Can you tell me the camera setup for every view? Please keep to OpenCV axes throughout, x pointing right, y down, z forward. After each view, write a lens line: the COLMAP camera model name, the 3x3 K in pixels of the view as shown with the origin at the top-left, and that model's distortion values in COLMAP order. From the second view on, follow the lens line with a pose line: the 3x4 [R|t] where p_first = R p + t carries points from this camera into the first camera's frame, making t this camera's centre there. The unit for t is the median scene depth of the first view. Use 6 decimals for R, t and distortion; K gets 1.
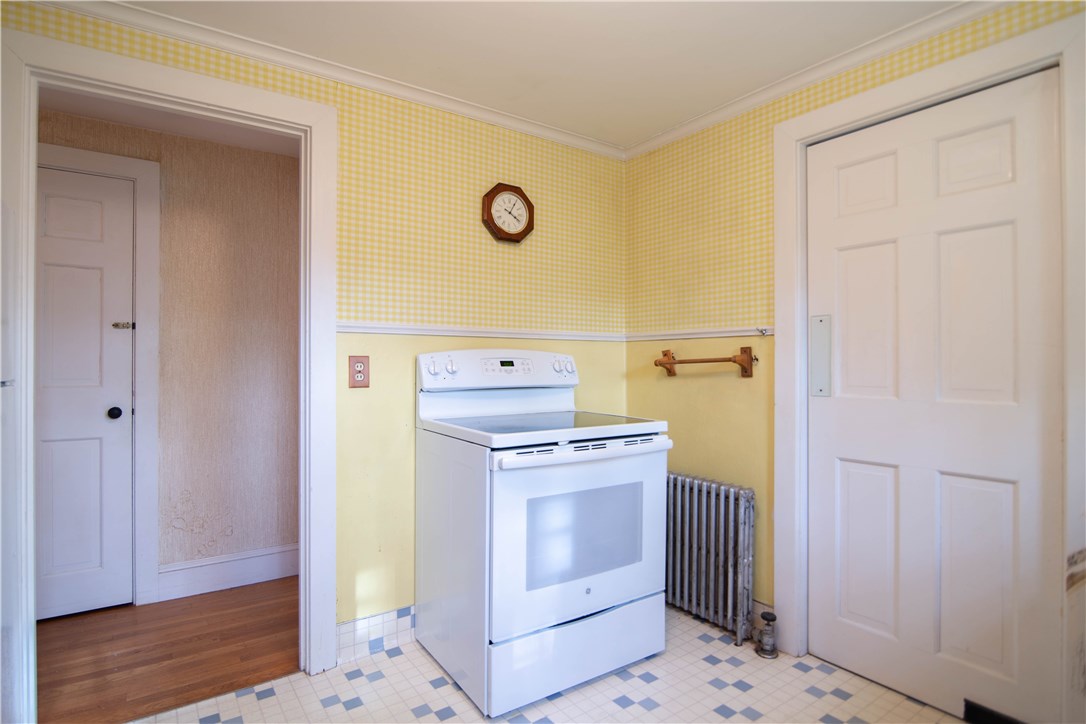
lens RADIAL K [[563.1, 0, 531.0], [0, 563.1, 366.3], [0, 0, 1]] dist [0.005049, 0.000856]
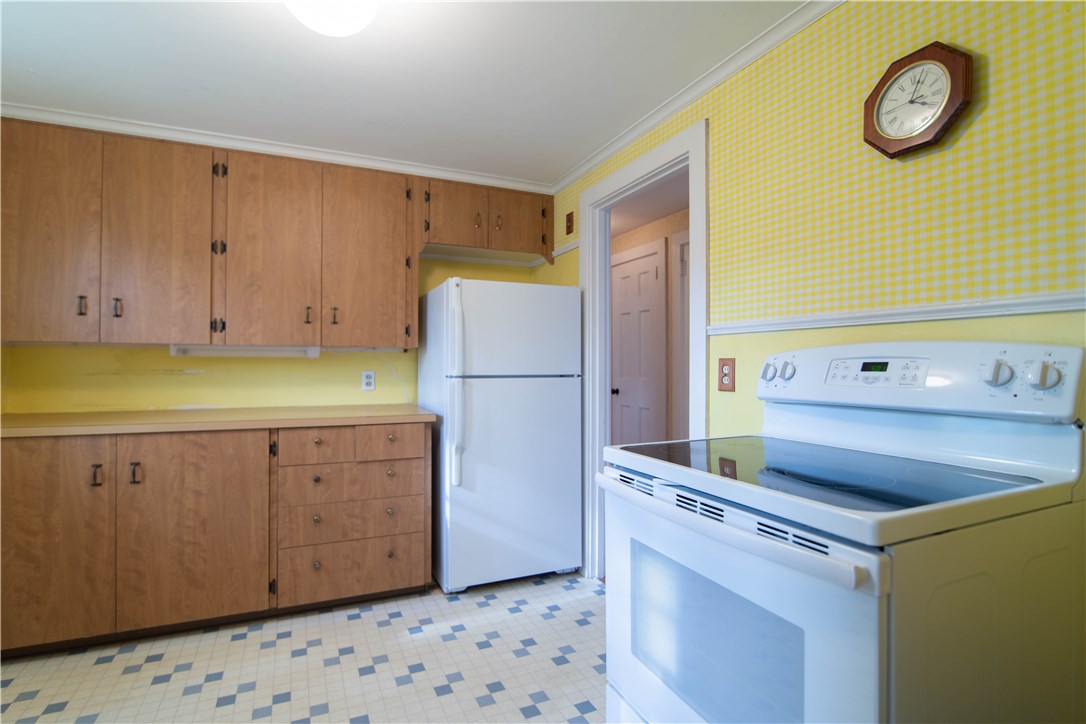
lens RADIAL K [[529.4, 0, 546.7], [0, 529.4, 358.4], [0, 0, 1]] dist [-0.020372, 0.001717]
pose [[-0.167483, -0.012046, -0.985801, 0.564935], [-0.005148, 0.999922, -0.011344, -0.005690], [0.985861, 0.003175, -0.167532, 0.757811]]
